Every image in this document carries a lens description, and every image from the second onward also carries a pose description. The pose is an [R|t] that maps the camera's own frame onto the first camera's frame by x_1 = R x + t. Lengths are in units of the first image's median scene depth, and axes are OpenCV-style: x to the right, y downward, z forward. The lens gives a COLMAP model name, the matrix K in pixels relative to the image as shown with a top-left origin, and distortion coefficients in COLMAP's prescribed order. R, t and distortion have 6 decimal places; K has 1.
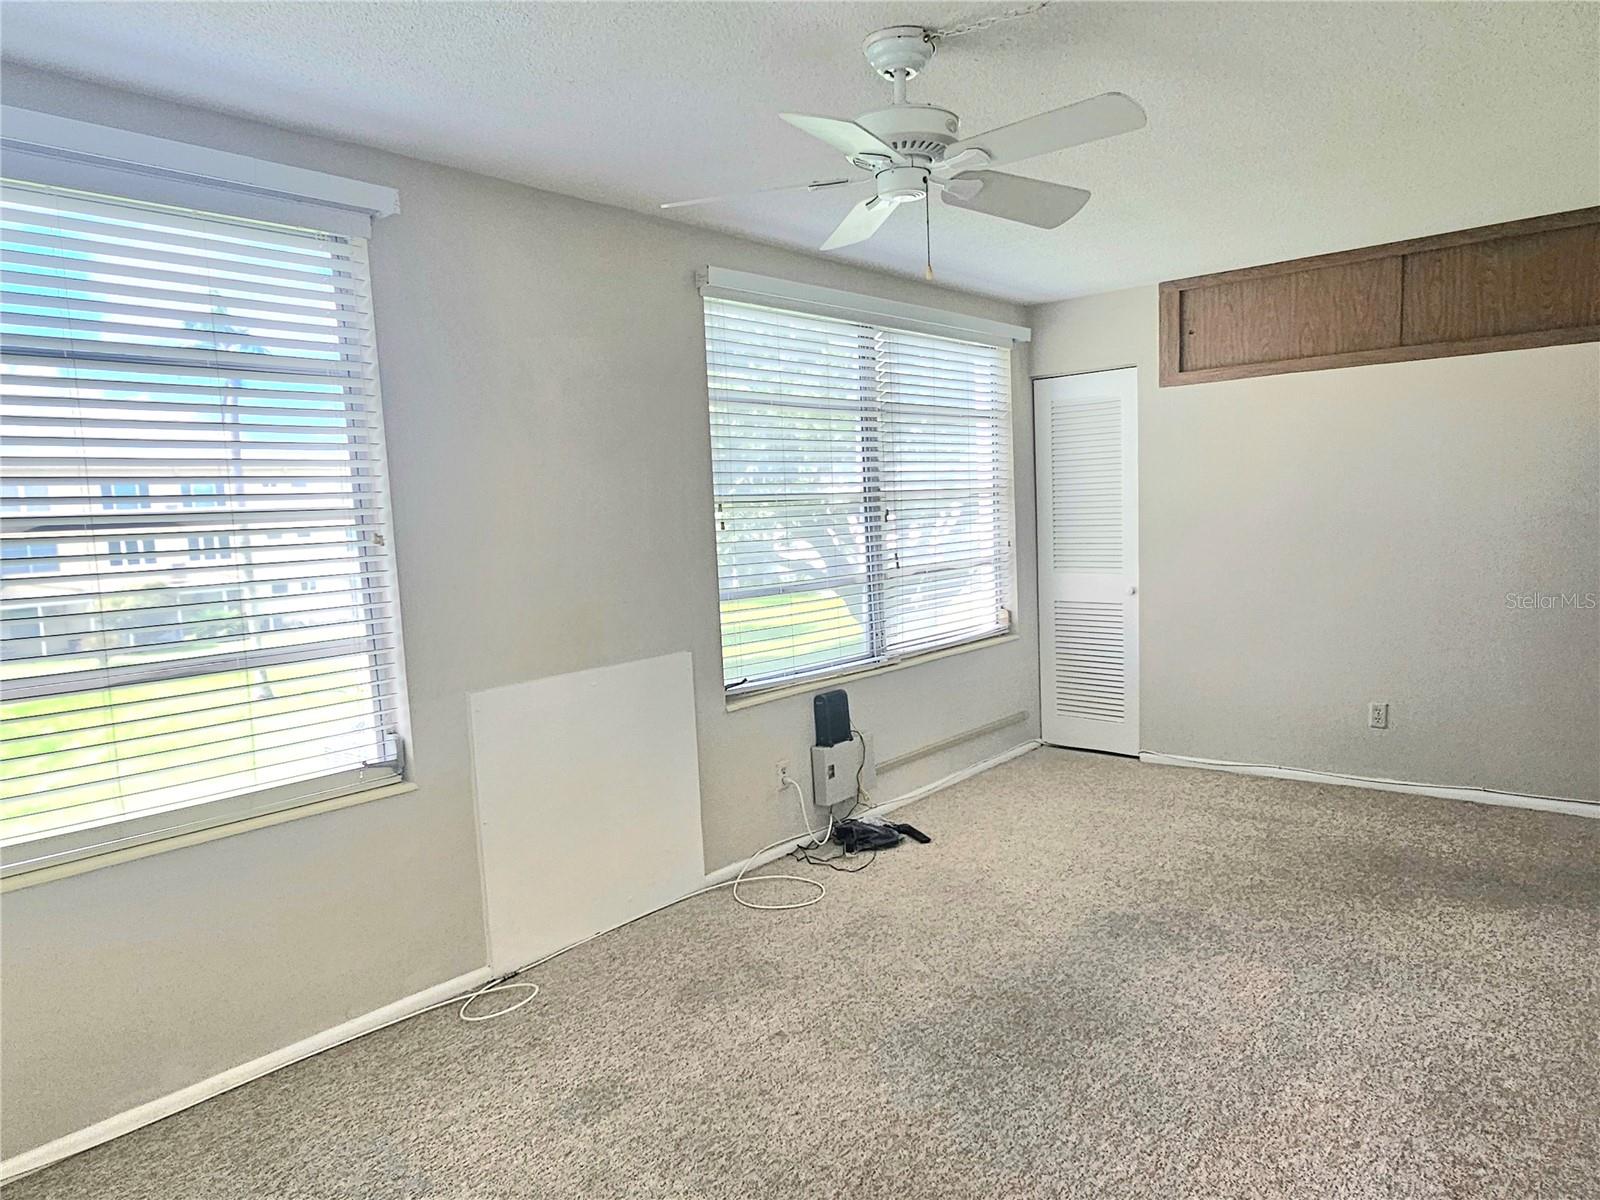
lens RADIAL K [[1058.7, 0, 804.9], [0, 1058.7, 610.4], [0, 0, 1]] dist [0.017385, -0.002661]
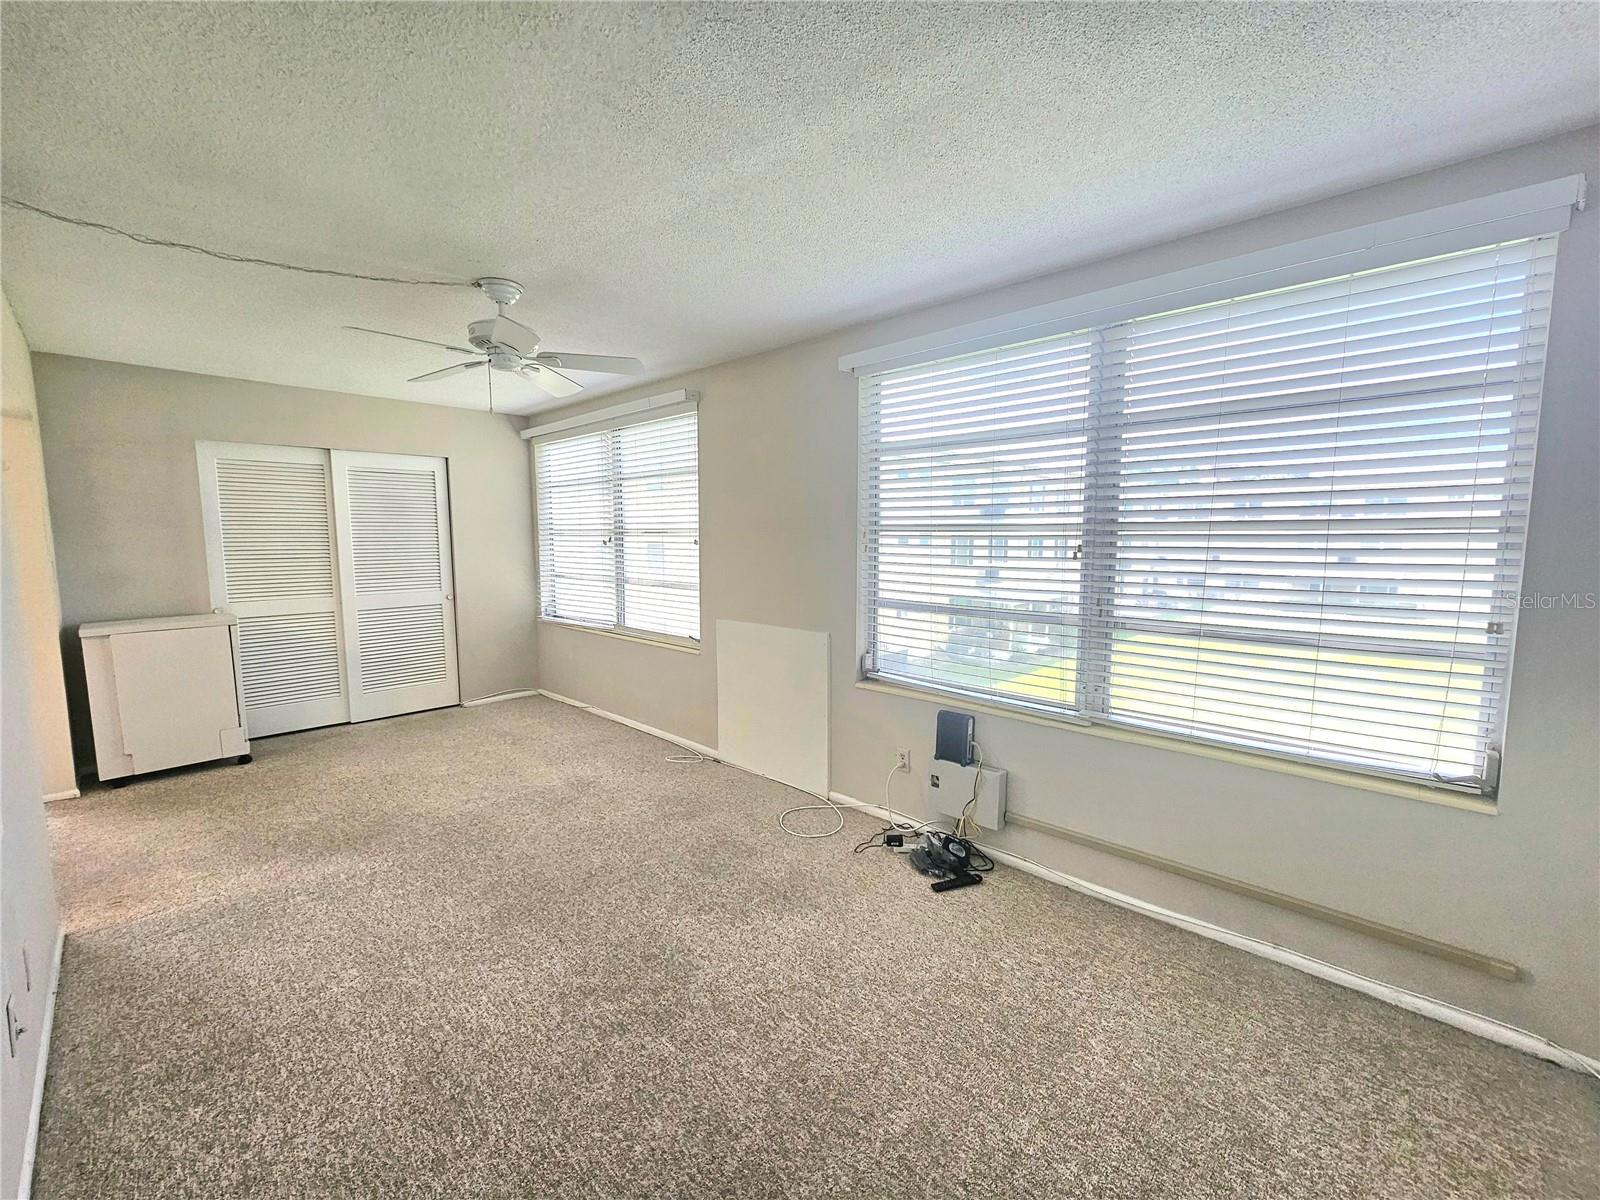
lens RADIAL K [[646.5, 0, 801.6], [0, 646.5, 600.0], [0, 0, 1]] dist [-0.002842, 0.001701]
pose [[-0.052382, 0.138496, -0.988977, 0.977999], [-0.097653, 0.984880, 0.143094, -0.166246], [0.993841, 0.104072, -0.038066, 1.287720]]
